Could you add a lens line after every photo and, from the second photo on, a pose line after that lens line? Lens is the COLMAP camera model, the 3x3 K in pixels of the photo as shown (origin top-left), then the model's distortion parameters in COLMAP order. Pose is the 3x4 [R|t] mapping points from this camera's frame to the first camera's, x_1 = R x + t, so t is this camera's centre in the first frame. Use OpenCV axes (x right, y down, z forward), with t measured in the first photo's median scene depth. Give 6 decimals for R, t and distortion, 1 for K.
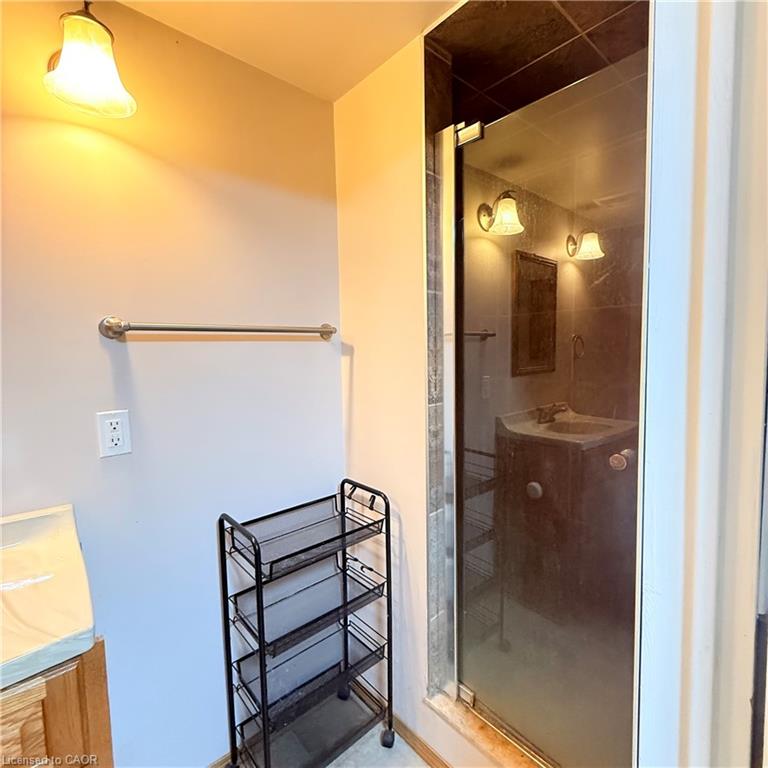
lens RADIAL K [[409.9, 0, 382.5], [0, 409.9, 381.4], [0, 0, 1]] dist [0.004281, 0.000188]
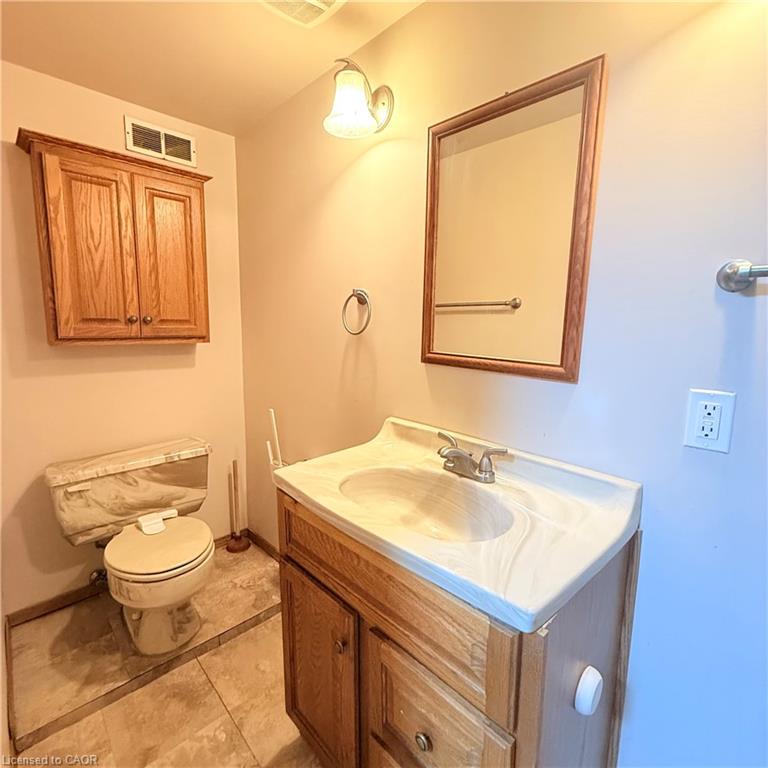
lens RADIAL K [[409.9, 0, 382.3], [0, 409.9, 383.3], [0, 0, 1]] dist [0.004281, 0.000188]
pose [[0.034655, 0.173485, -0.984227, 0.053038], [-0.088711, 0.981465, 0.169875, -0.014660], [0.995454, 0.081424, 0.049402, 0.369890]]
